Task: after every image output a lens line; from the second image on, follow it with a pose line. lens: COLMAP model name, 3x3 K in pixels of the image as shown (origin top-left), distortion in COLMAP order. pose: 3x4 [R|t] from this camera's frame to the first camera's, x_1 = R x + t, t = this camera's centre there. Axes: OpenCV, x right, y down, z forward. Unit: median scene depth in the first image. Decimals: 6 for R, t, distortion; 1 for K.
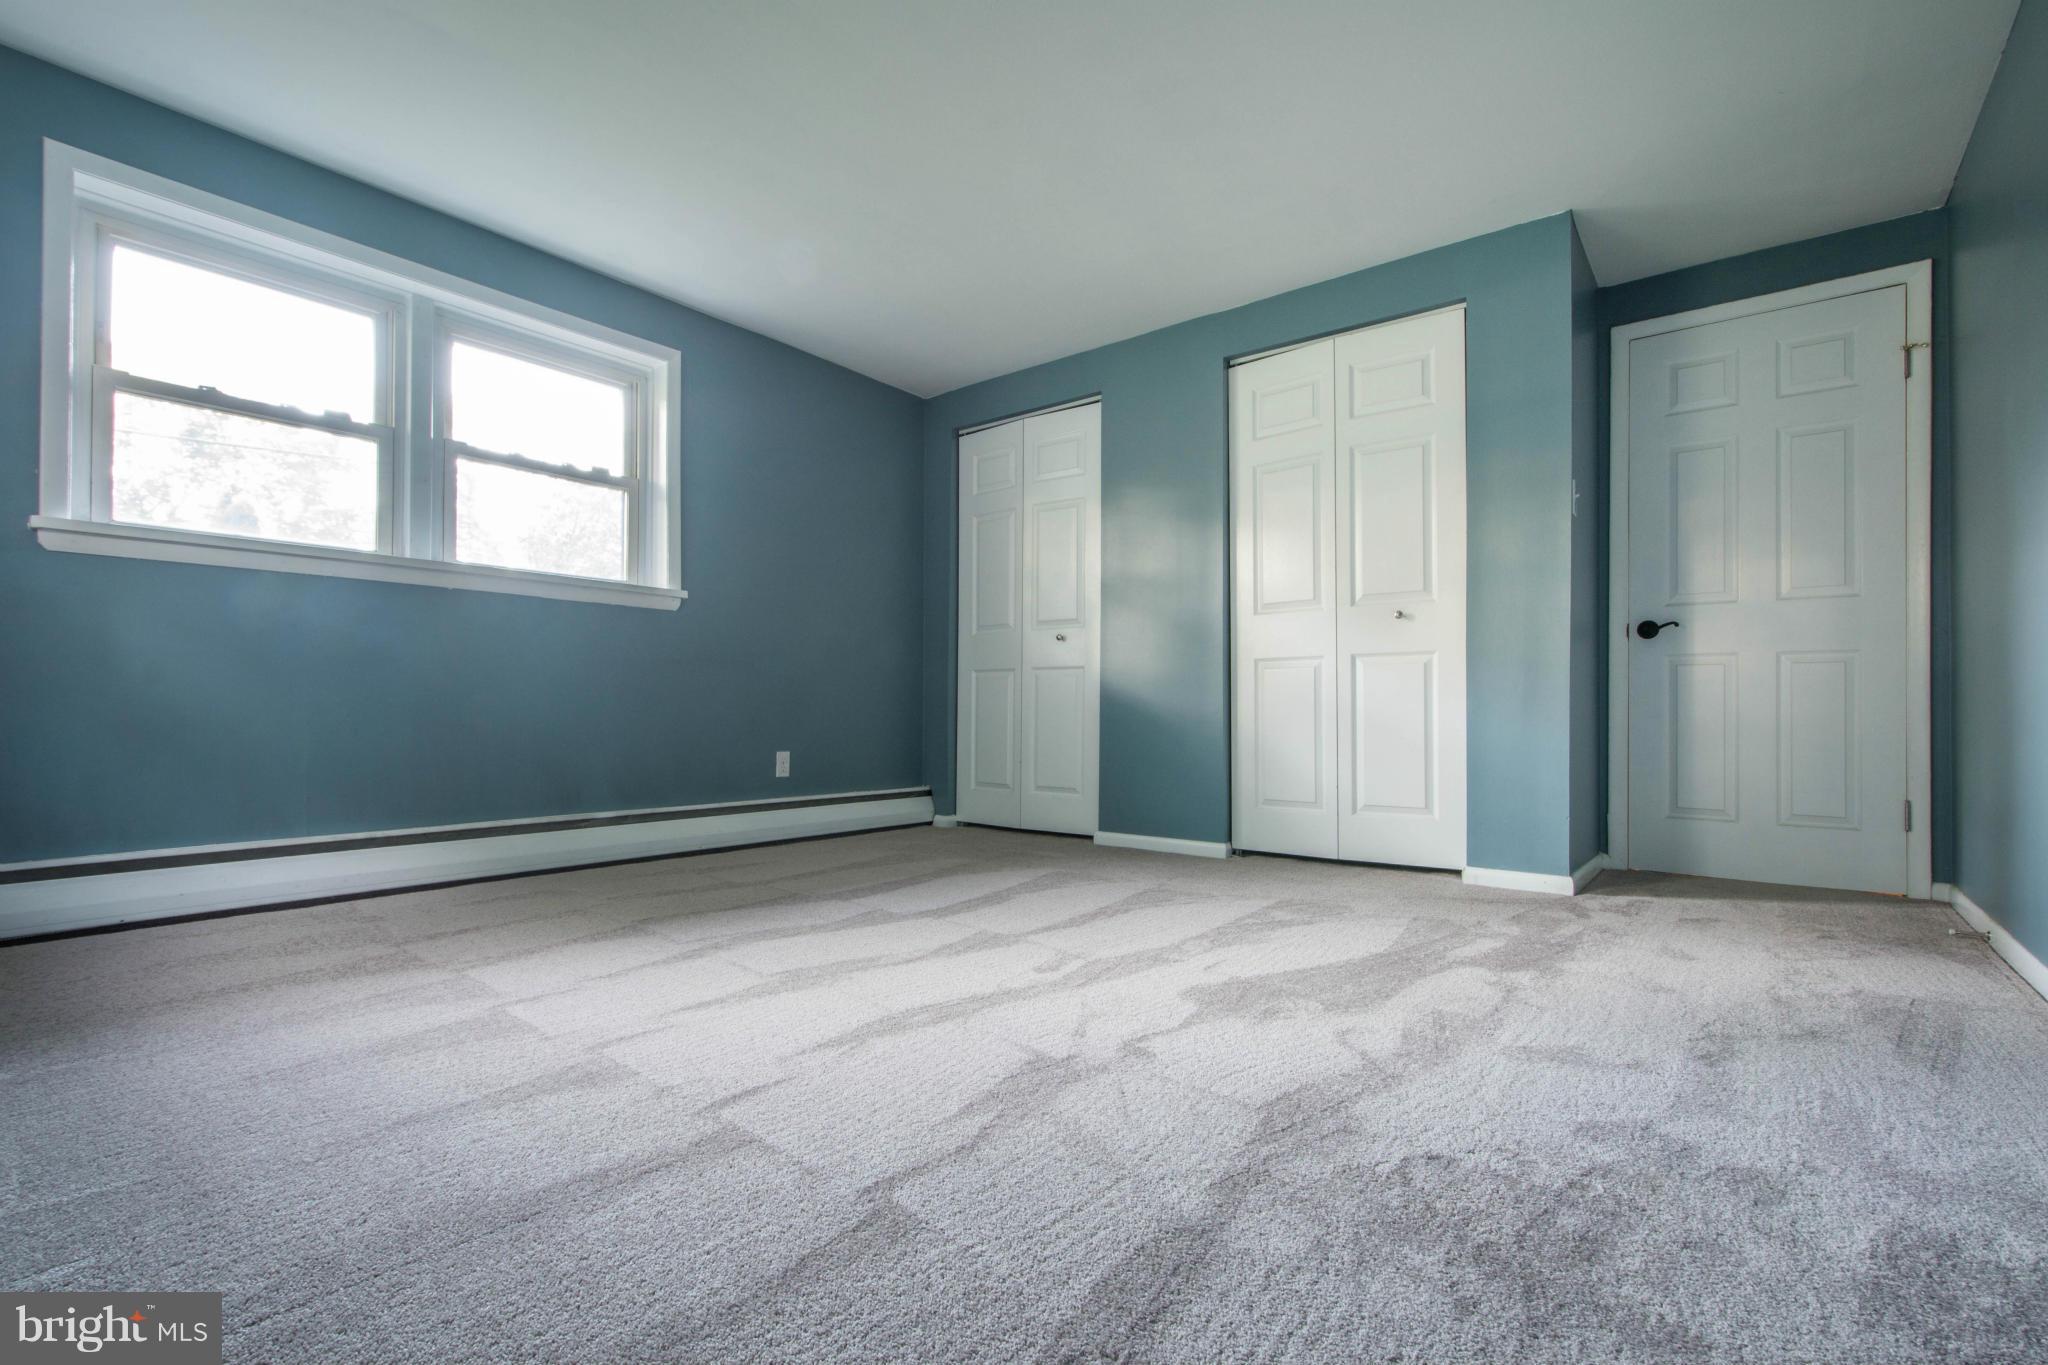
lens RADIAL K [[906.9, 0, 1013.9], [0, 906.9, 700.7], [0, 0, 1]] dist [0.005461, -0.000334]
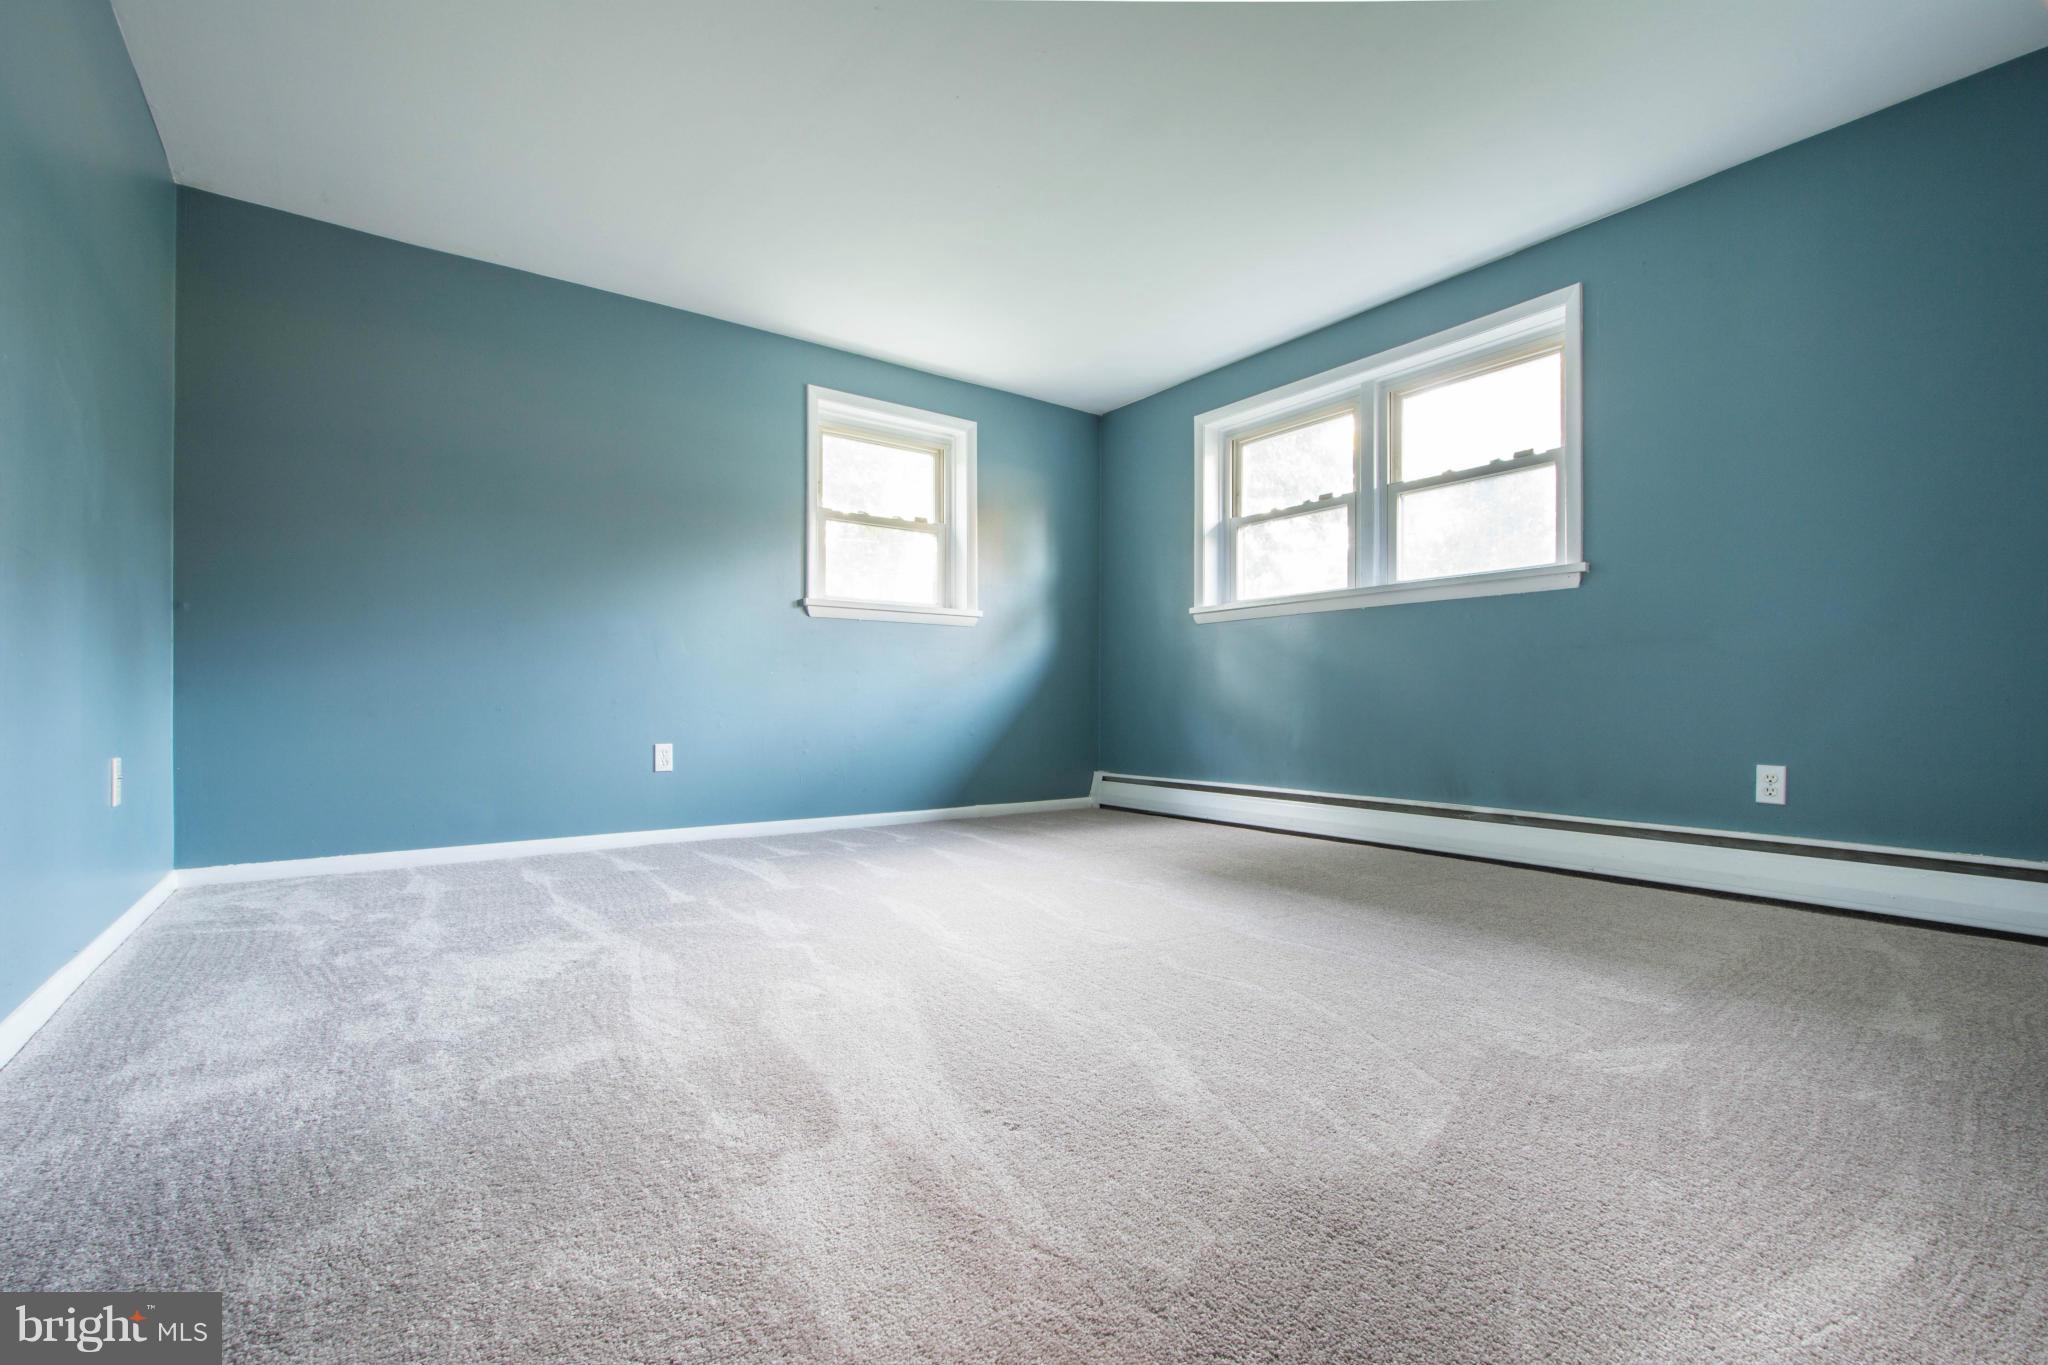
lens RADIAL K [[906.9, 0, 1013.9], [0, 906.9, 700.7], [0, 0, 1]] dist [0.005461, -0.000334]
pose [[-0.266283, -0.009073, -0.963852, 0.692963], [0.008067, 0.999900, -0.011641, 0.015145], [0.963861, -0.010875, -0.266183, 0.836058]]
